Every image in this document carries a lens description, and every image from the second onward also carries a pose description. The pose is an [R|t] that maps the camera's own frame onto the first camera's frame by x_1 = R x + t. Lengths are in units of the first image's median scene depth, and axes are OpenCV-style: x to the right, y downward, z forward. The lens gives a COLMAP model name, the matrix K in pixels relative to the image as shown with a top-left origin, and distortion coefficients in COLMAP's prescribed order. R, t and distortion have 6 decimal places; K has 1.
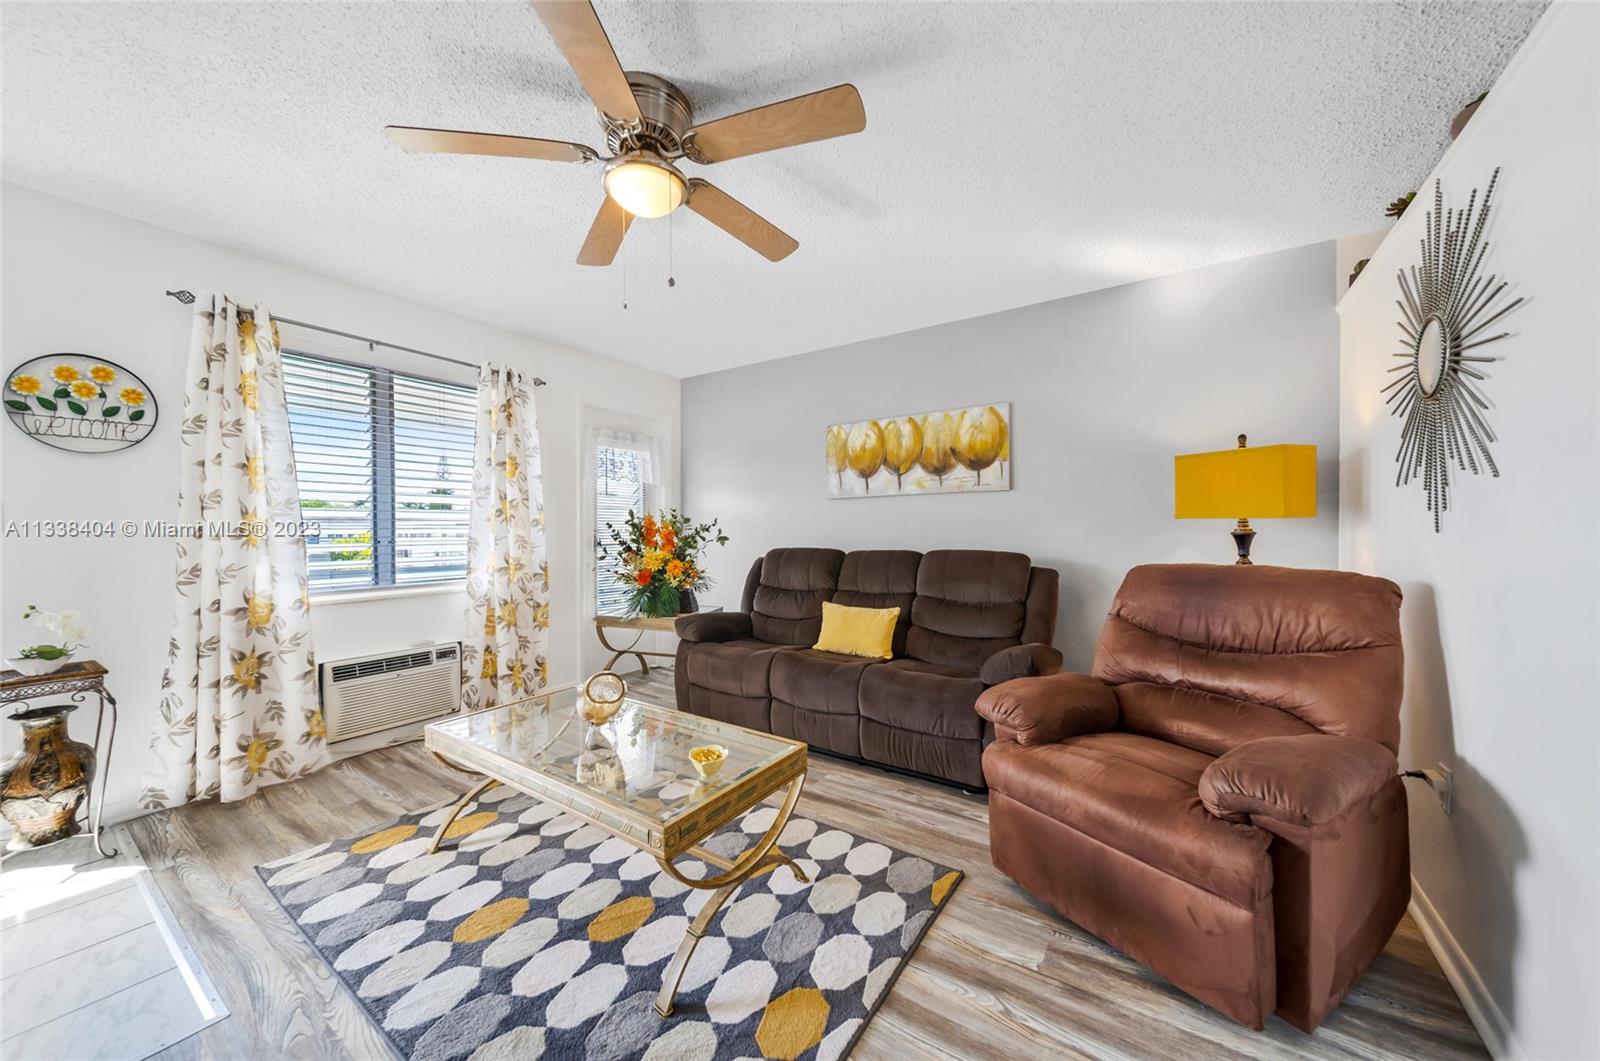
lens RADIAL K [[556.5, 0, 786.0], [0, 556.5, 529.1], [0, 0, 1]] dist [0.007661, -0.003369]
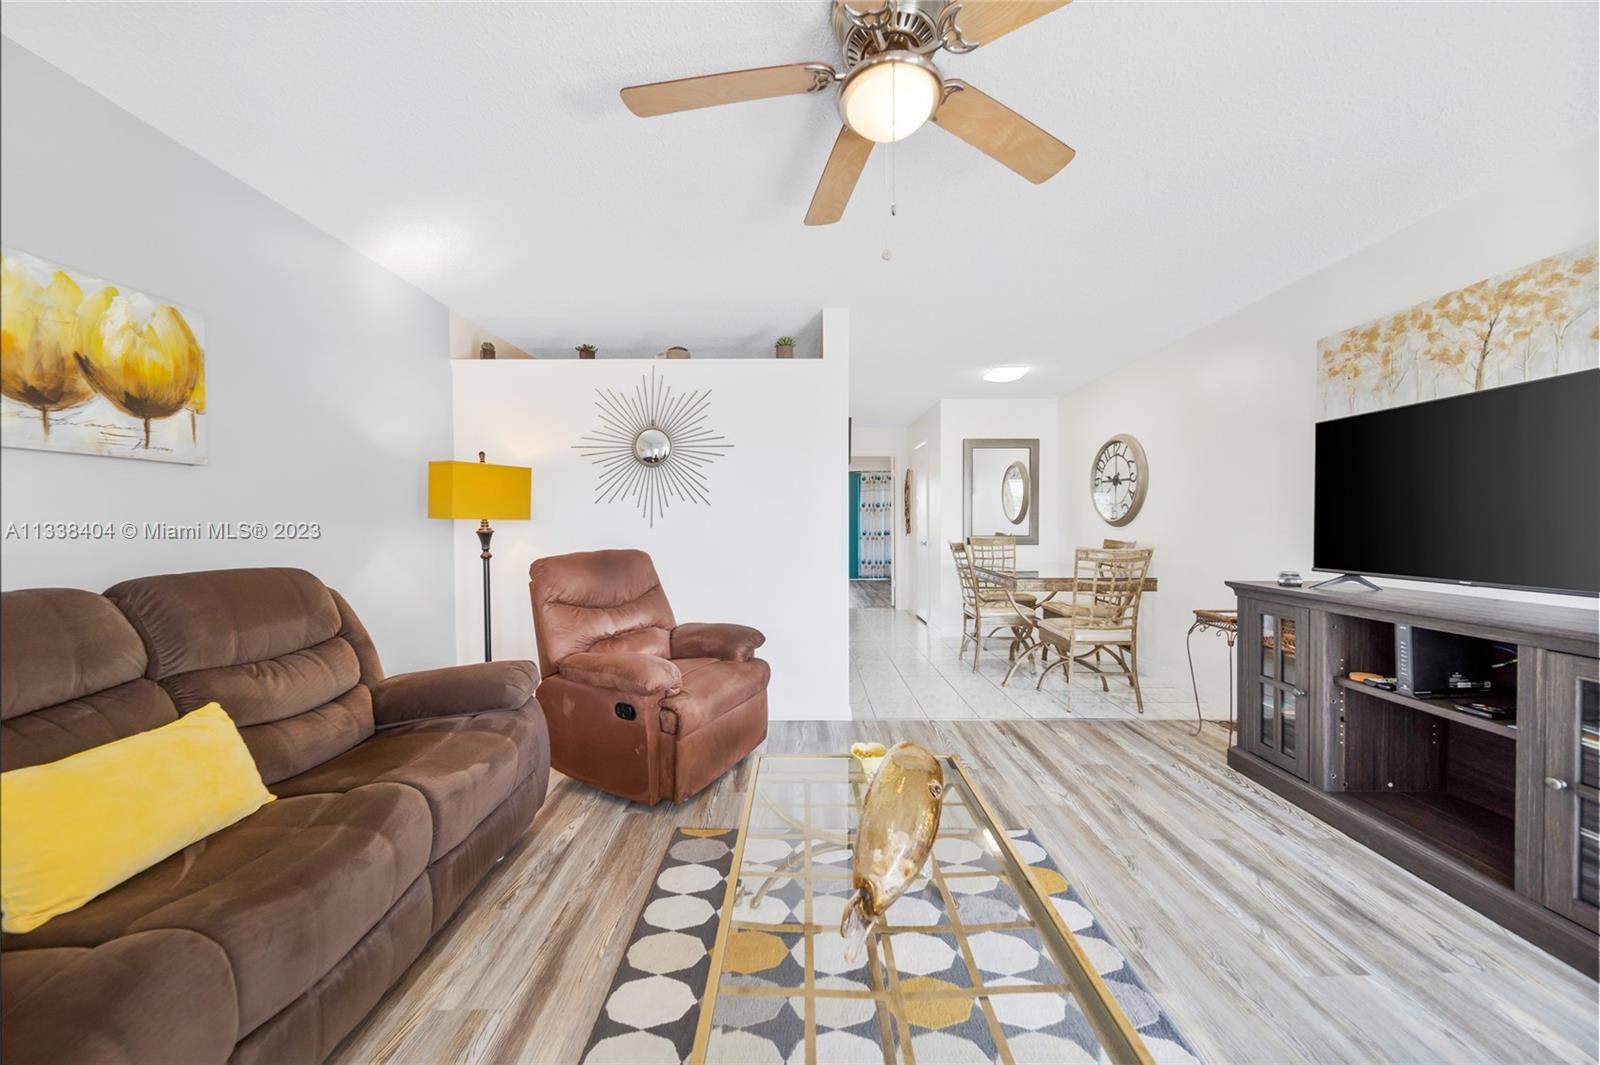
lens RADIAL K [[556.5, 0, 807.6], [0, 556.5, 524.2], [0, 0, 1]] dist [0.007661, -0.003369]
pose [[-0.578911, 0.006523, 0.815365, -0.461220], [0.012404, 0.999923, 0.000807, -0.001092], [-0.815296, 0.010581, -0.578947, 0.861919]]
